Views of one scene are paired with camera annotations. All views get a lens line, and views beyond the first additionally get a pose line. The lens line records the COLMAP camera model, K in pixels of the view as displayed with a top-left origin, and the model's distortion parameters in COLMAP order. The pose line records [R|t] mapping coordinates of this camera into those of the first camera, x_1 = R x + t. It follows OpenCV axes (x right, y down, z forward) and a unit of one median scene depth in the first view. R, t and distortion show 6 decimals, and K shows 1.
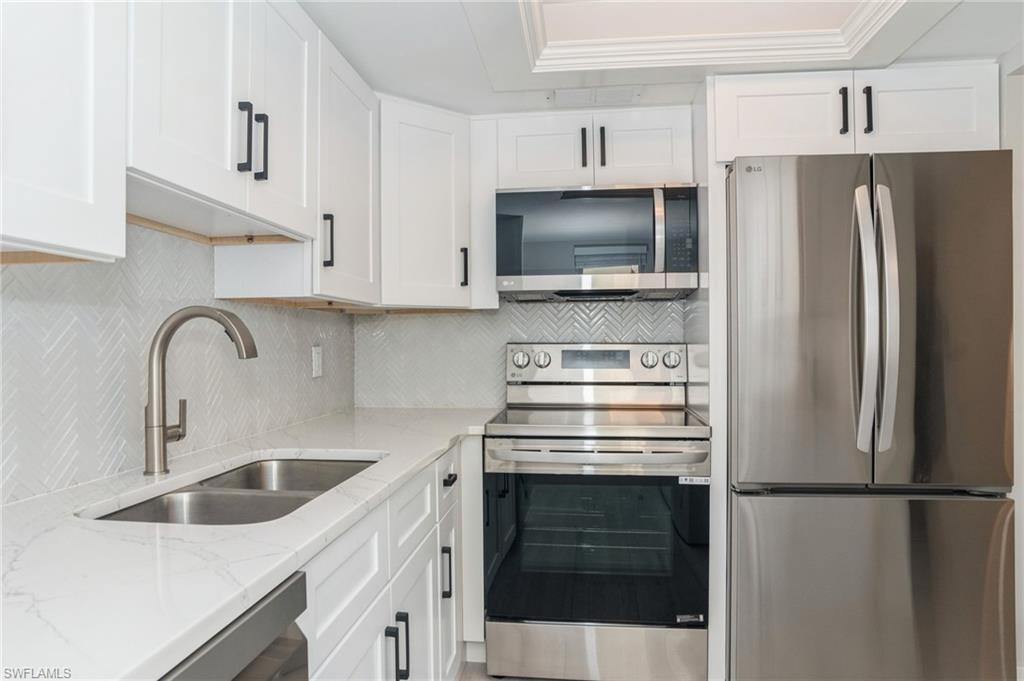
lens RADIAL K [[688.9, 0, 512.0], [0, 688.9, 340.5], [0, 0, 1]] dist [-0.000803, 0.000489]
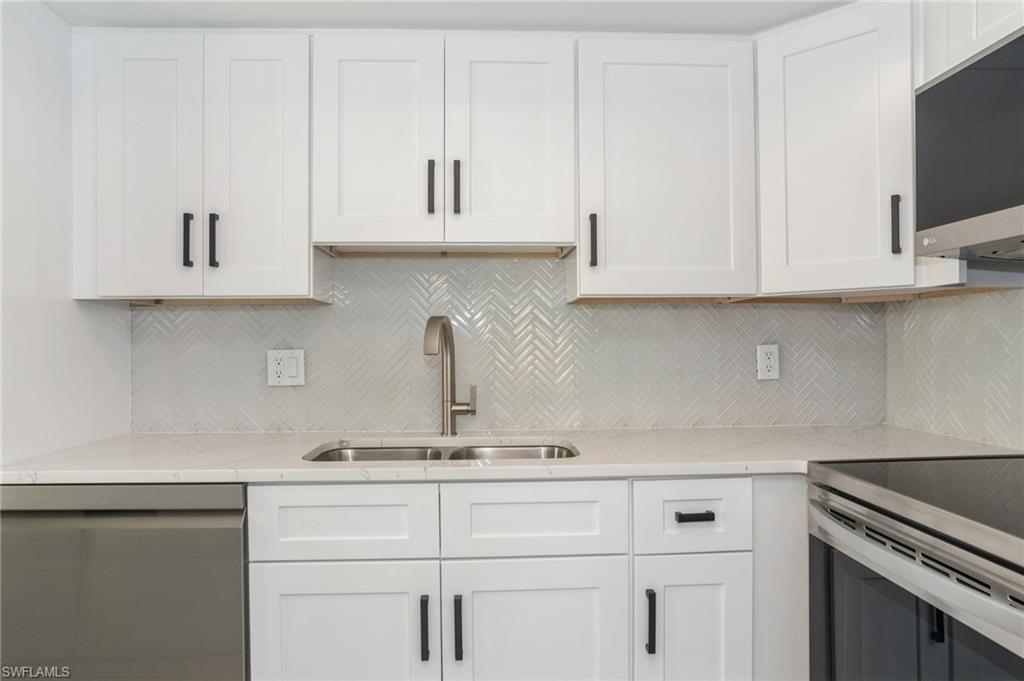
lens RADIAL K [[688.9, 0, 512.0], [0, 688.9, 340.5], [0, 0, 1]] dist [-0.000803, 0.000489]
pose [[0.150181, -0.003066, -0.988654, 0.537176], [0.010494, 0.999944, -0.001507, 0.001011], [0.988603, -0.010148, 0.150205, 0.554152]]
